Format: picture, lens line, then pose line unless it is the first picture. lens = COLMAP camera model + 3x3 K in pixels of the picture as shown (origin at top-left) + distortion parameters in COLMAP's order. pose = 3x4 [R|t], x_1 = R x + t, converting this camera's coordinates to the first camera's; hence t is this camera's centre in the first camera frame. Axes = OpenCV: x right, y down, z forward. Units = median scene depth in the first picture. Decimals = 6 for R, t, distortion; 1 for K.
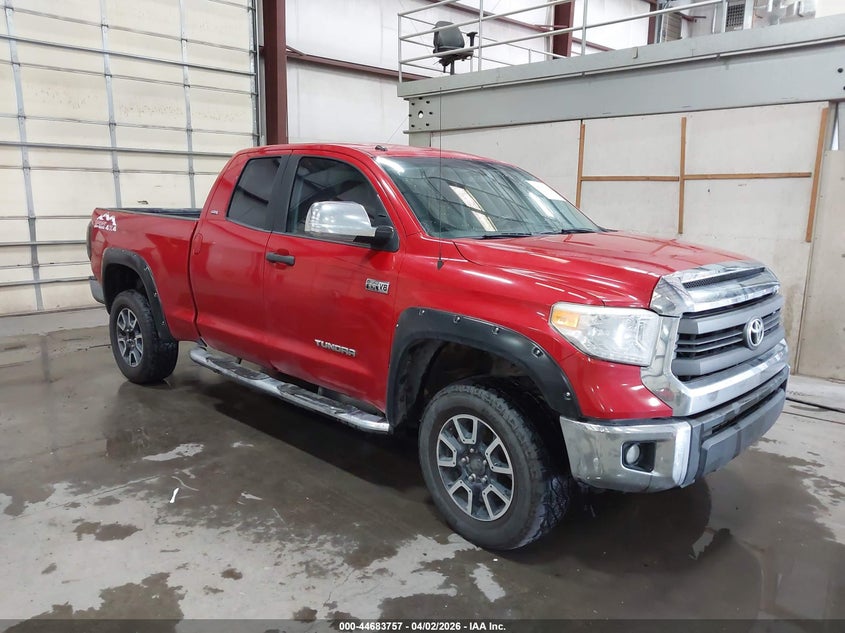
lens RADIAL K [[659.0, 0, 417.3], [0, 659.0, 317.2], [0, 0, 1]] dist [0.008986, 0.003257]
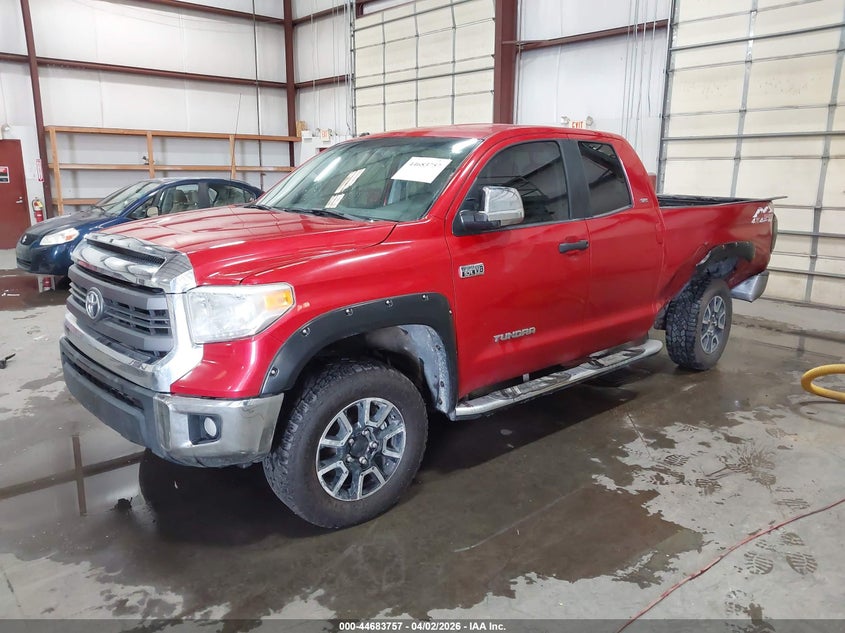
lens RADIAL K [[659.0, 0, 417.3], [0, 659.0, 317.2], [0, 0, 1]] dist [0.008986, 0.003257]
pose [[-0.046989, 0.197886, -0.979098, 0.542491], [-0.191418, 0.960232, 0.203260, -0.096952], [0.980383, 0.196968, -0.007241, 0.547683]]
